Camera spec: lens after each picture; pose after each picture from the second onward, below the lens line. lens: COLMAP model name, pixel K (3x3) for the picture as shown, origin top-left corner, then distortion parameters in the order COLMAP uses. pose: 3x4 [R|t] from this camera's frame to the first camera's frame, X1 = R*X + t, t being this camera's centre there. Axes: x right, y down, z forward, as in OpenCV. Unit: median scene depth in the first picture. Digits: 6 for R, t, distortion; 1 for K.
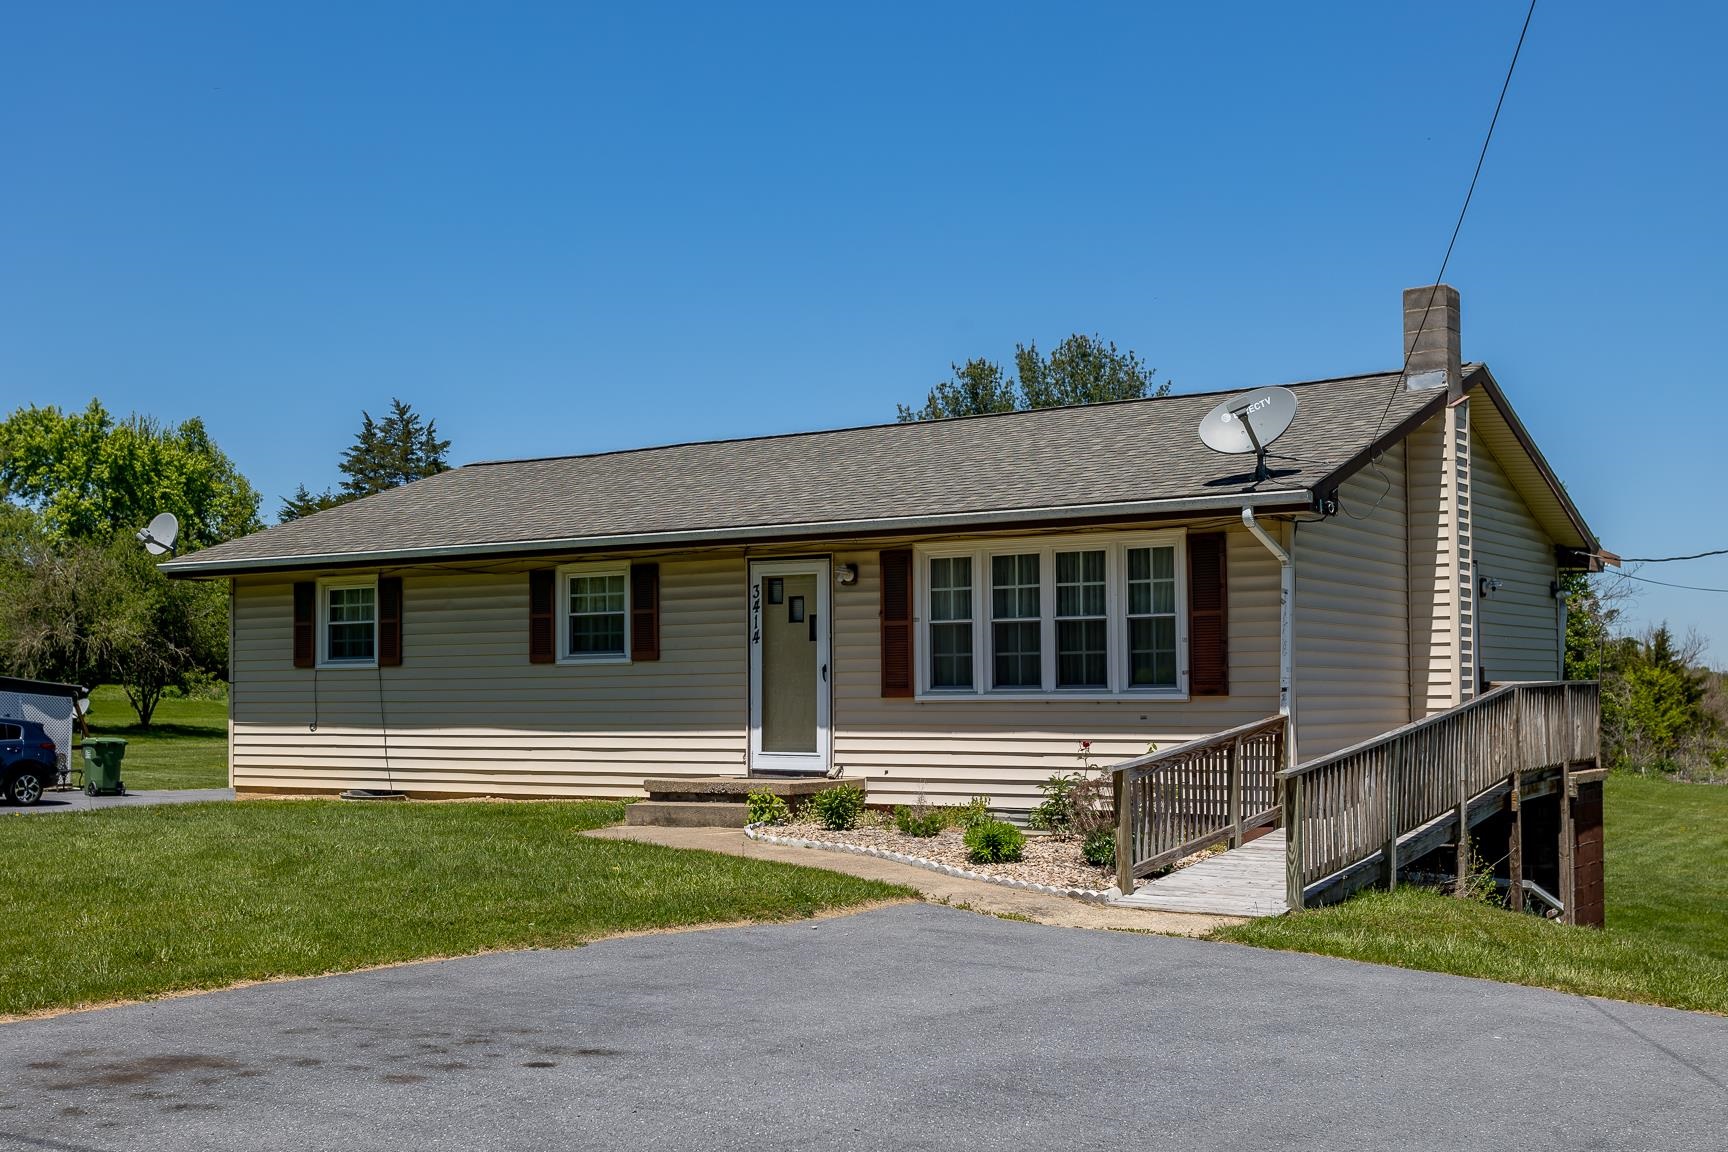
lens RADIAL K [[1964.9, 0, 925.2], [0, 1964.9, 660.2], [0, 0, 1]] dist [0.016683, 0.000000]
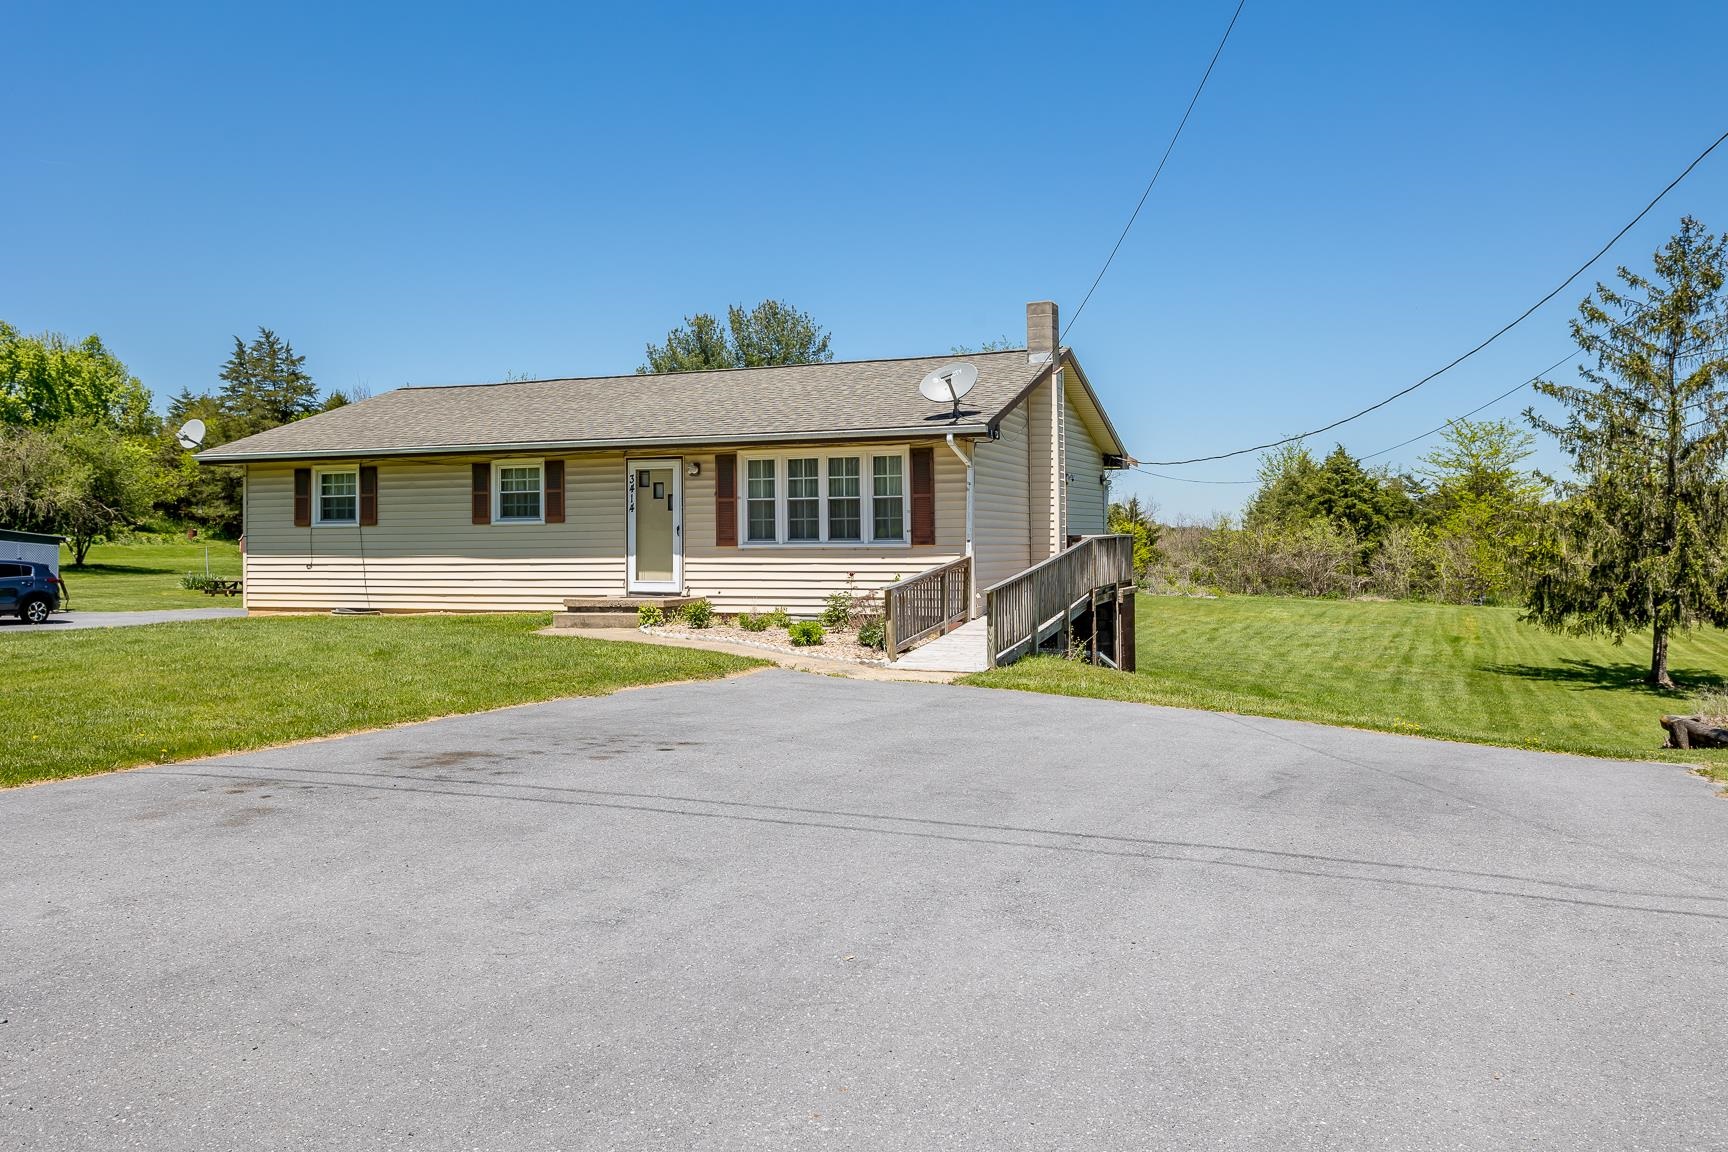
lens RADIAL K [[1346.9, 0, 927.5], [0, 1346.9, 524.0], [0, 0, 1]] dist [0.002875, 0.007238]
pose [[0.977352, 0.000510, 0.211620, -0.081860], [-0.001832, 0.999980, 0.006051, -0.005714], [-0.211613, -0.006301, 0.977333, -0.107592]]
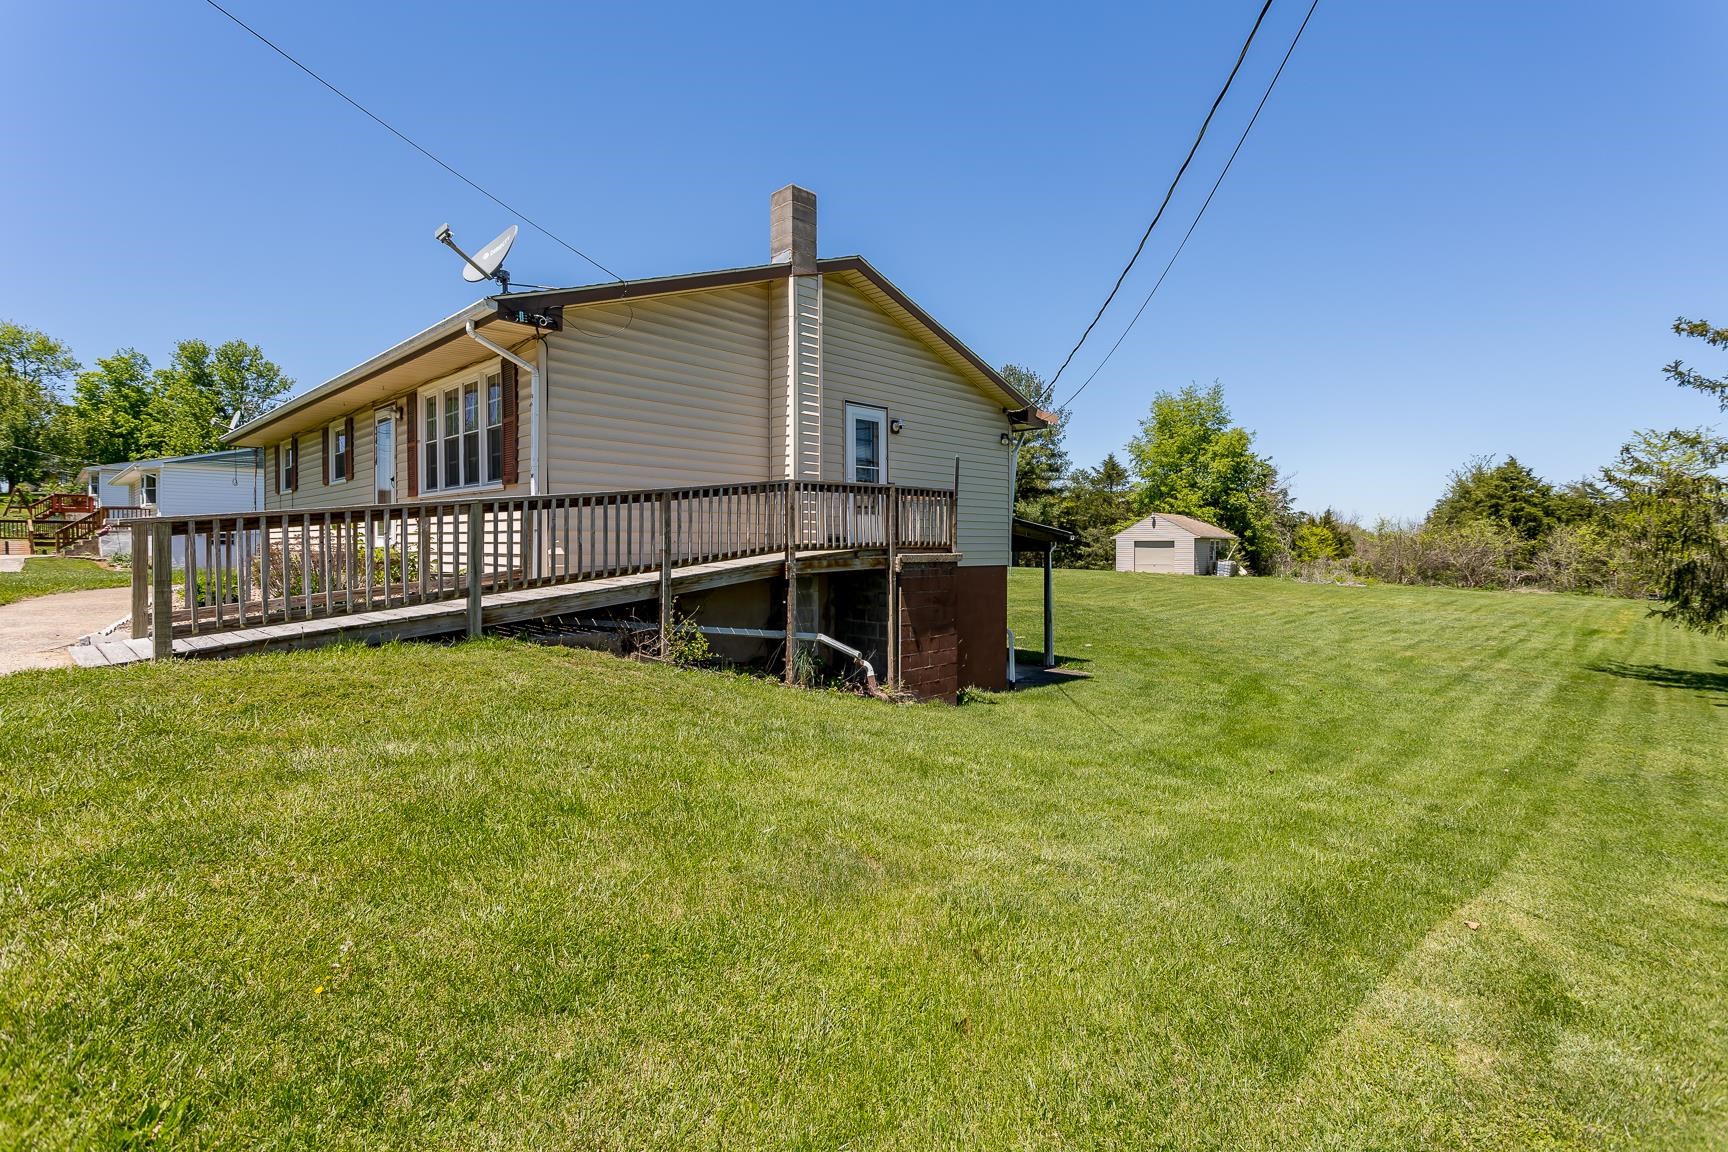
lens RADIAL K [[820.2, 0, 892.6], [0, 820.2, 564.6], [0, 0, 1]] dist [-0.001002, 0.002615]
pose [[0.983971, 0.009116, -0.178093, 0.414446], [-0.001940, 0.999181, 0.040424, 0.040977], [0.178315, -0.039431, 0.983183, 0.442765]]
